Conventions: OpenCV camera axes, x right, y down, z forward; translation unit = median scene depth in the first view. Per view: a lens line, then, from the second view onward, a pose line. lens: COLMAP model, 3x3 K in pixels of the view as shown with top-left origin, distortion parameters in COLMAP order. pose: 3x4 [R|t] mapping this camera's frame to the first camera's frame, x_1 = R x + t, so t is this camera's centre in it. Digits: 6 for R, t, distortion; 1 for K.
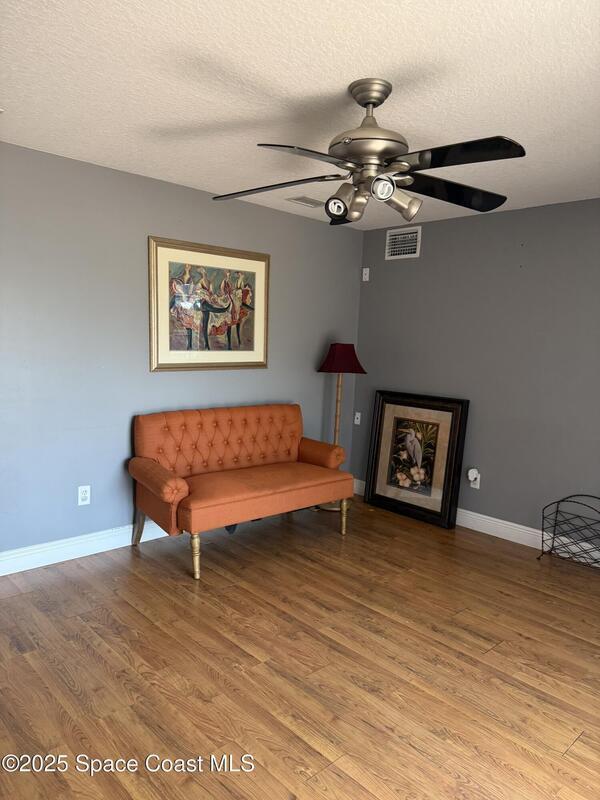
lens RADIAL K [[569.2, 0, 300.0], [0, 569.2, 400.0], [0, 0, 1]] dist [0.009807, -0.008664]
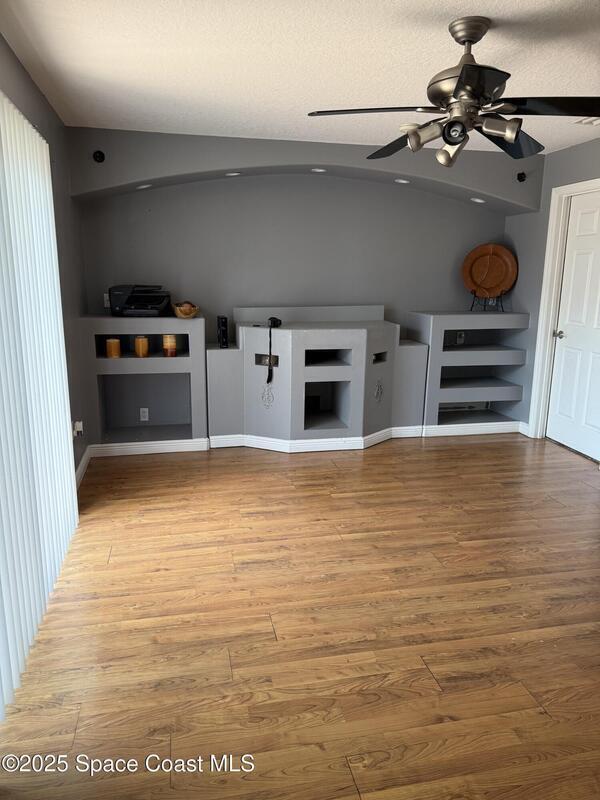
lens RADIAL K [[569.2, 0, 299.1], [0, 569.2, 401.1], [0, 0, 1]] dist [0.009807, -0.008664]
pose [[-0.514411, 0.136357, -0.846633, 1.155411], [-0.131504, 0.963056, 0.235009, -0.080465], [0.847401, 0.232227, -0.477475, 1.273339]]
